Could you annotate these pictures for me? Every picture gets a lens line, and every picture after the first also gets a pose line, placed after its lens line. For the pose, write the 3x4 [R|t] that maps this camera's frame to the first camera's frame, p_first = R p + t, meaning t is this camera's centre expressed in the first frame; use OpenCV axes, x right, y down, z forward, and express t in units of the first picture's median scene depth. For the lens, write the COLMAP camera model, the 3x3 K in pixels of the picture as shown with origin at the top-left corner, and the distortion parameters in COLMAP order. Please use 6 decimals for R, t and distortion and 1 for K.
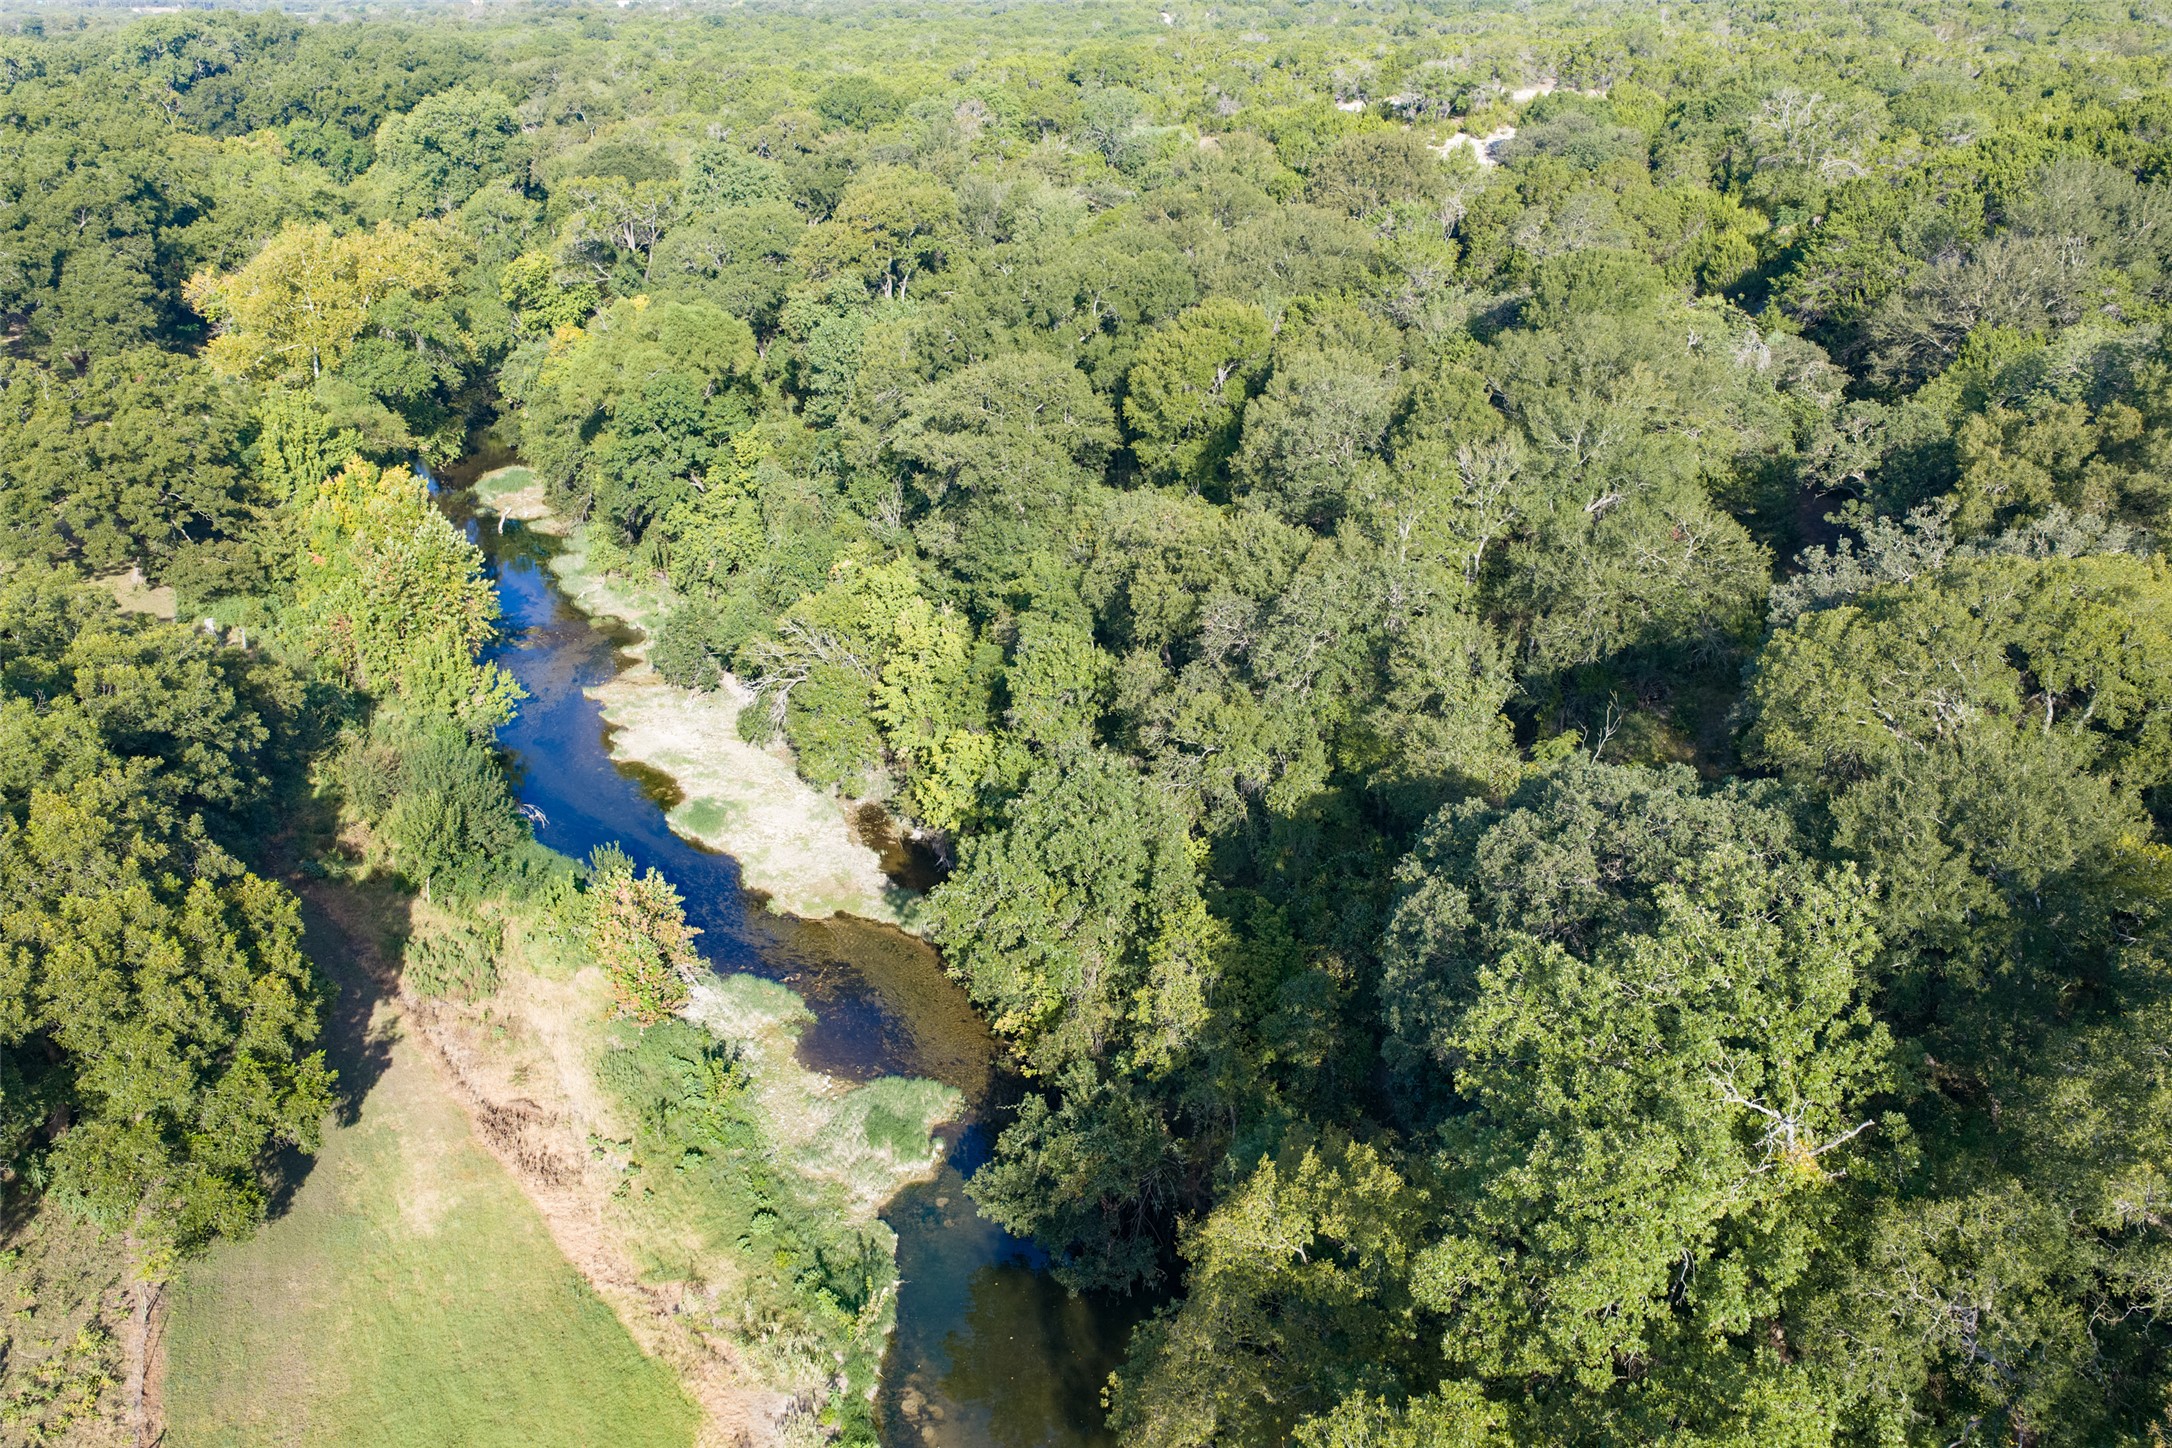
lens RADIAL K [[1814.3, 0, 1086.0], [0, 1814.3, 724.0], [0, 0, 1]] dist [0.015000, -0.022351]
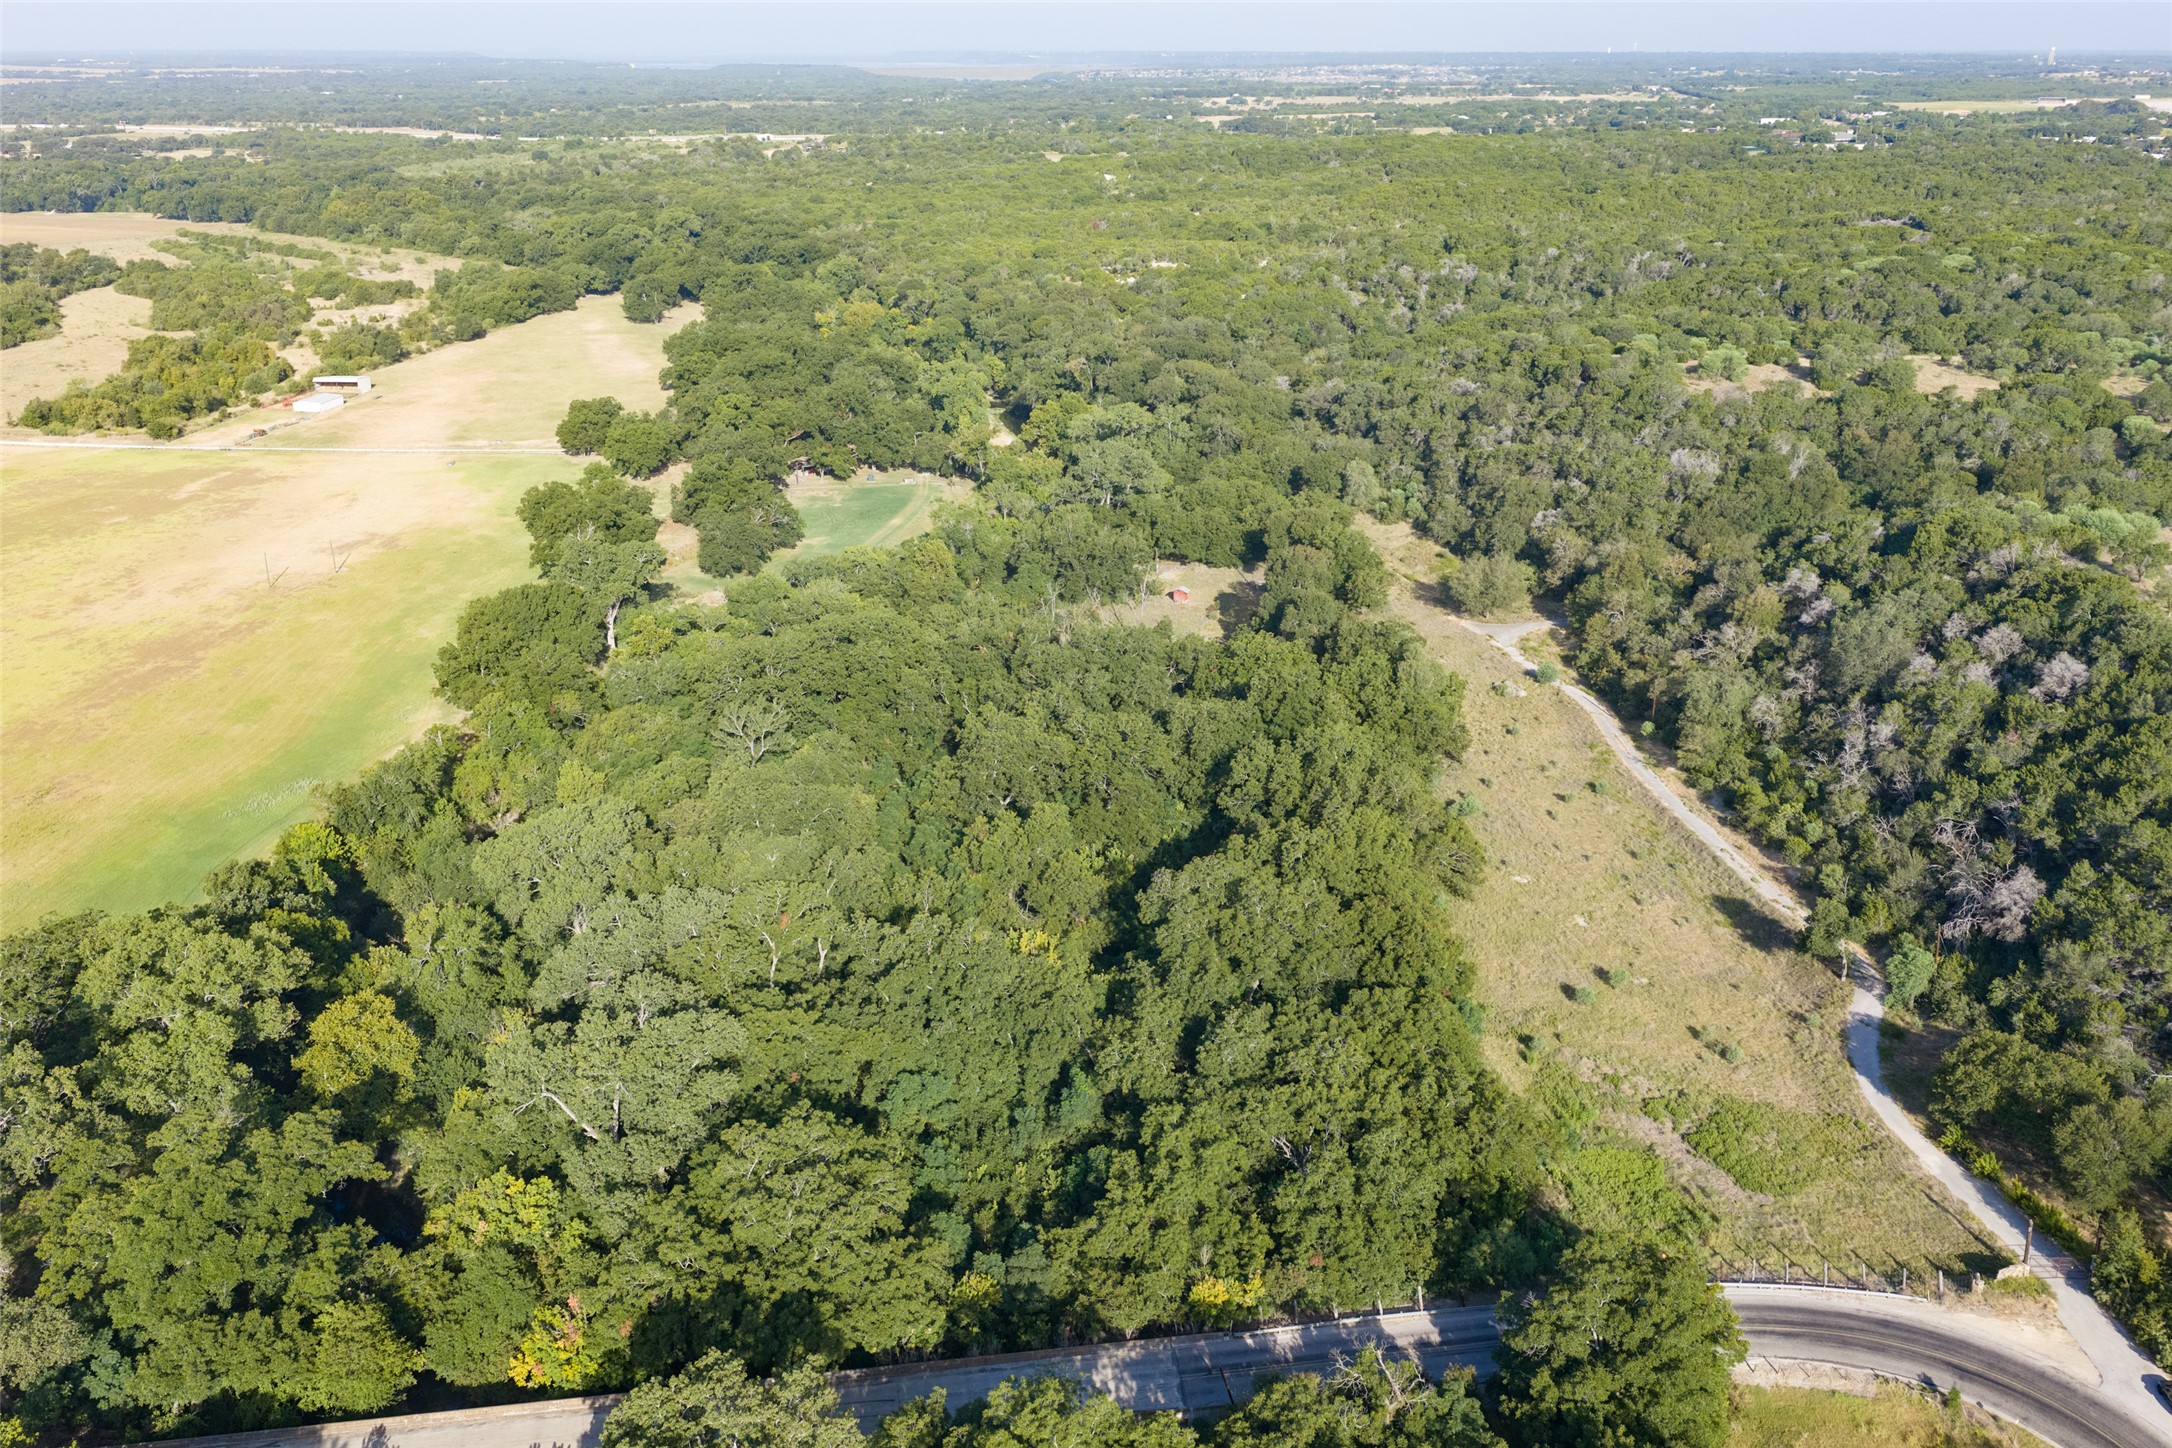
lens RADIAL K [[1814.3, 0, 1086.0], [0, 1814.3, 724.0], [0, 0, 1]] dist [0.015000, -0.022351]
pose [[0.999918, 0.005314, -0.011643, 0.298939], [-0.005621, 0.999632, -0.026520, 1.369196], [0.011498, 0.026583, 0.999580, -5.340418]]
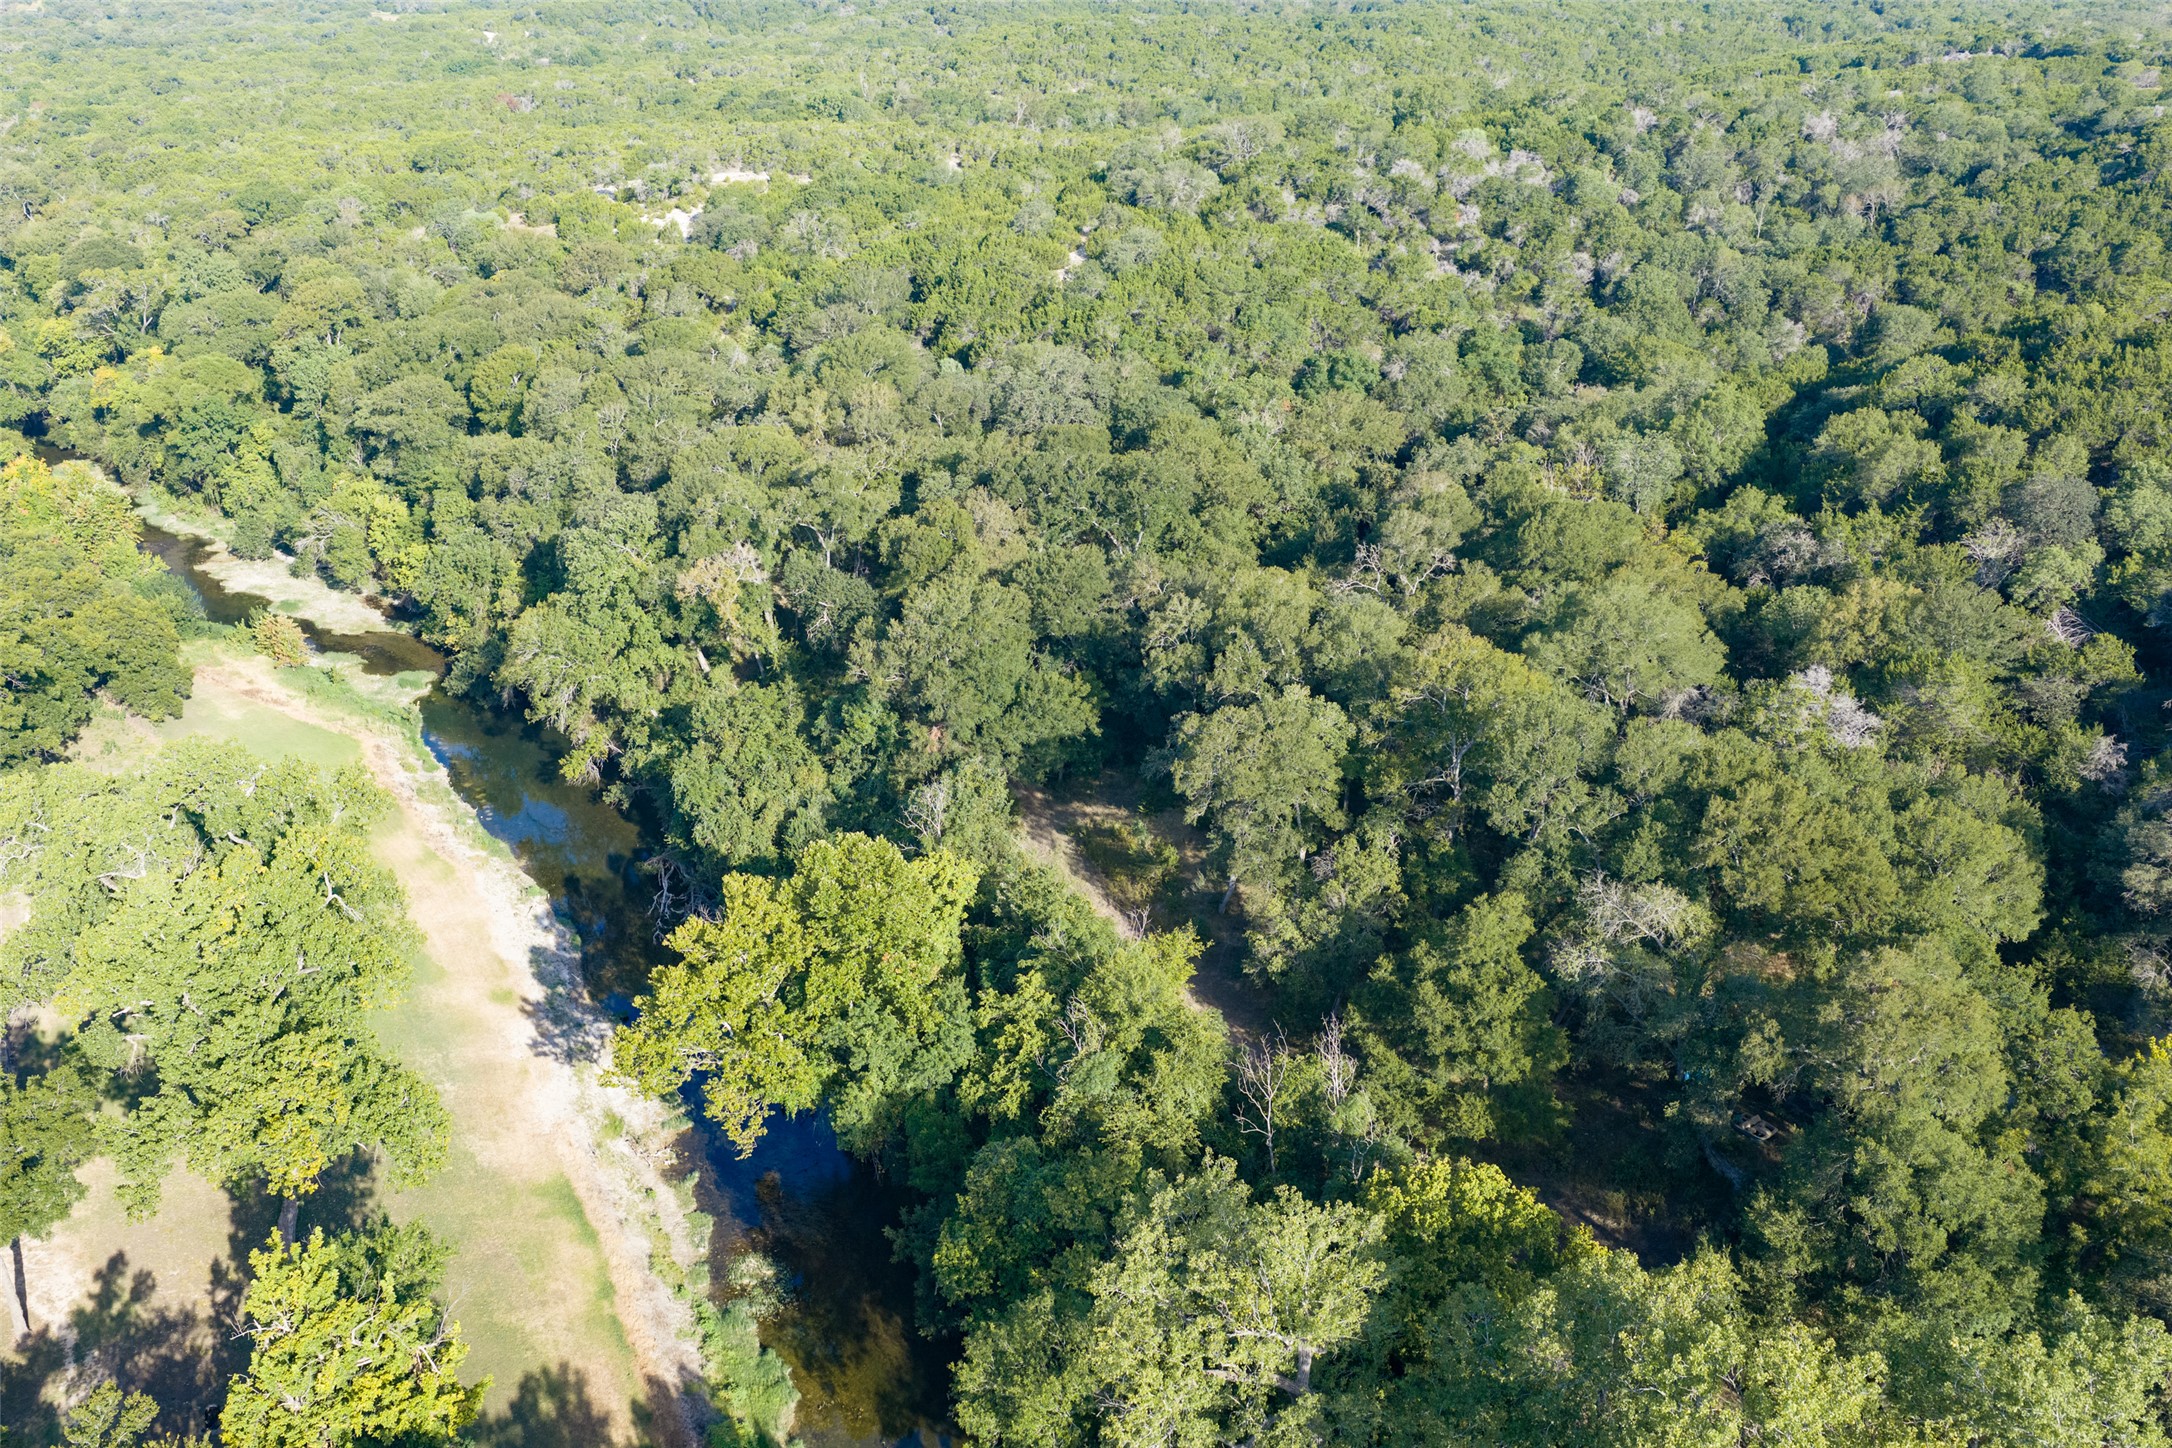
lens RADIAL K [[1814.3, 0, 1086.0], [0, 1814.3, 724.0], [0, 0, 1]] dist [0.015000, -0.022351]
pose [[0.945811, -0.127392, 0.298684, 0.018043], [0.120374, 0.991846, 0.041857, 0.203256], [-0.301581, -0.003635, 0.953434, -1.252948]]
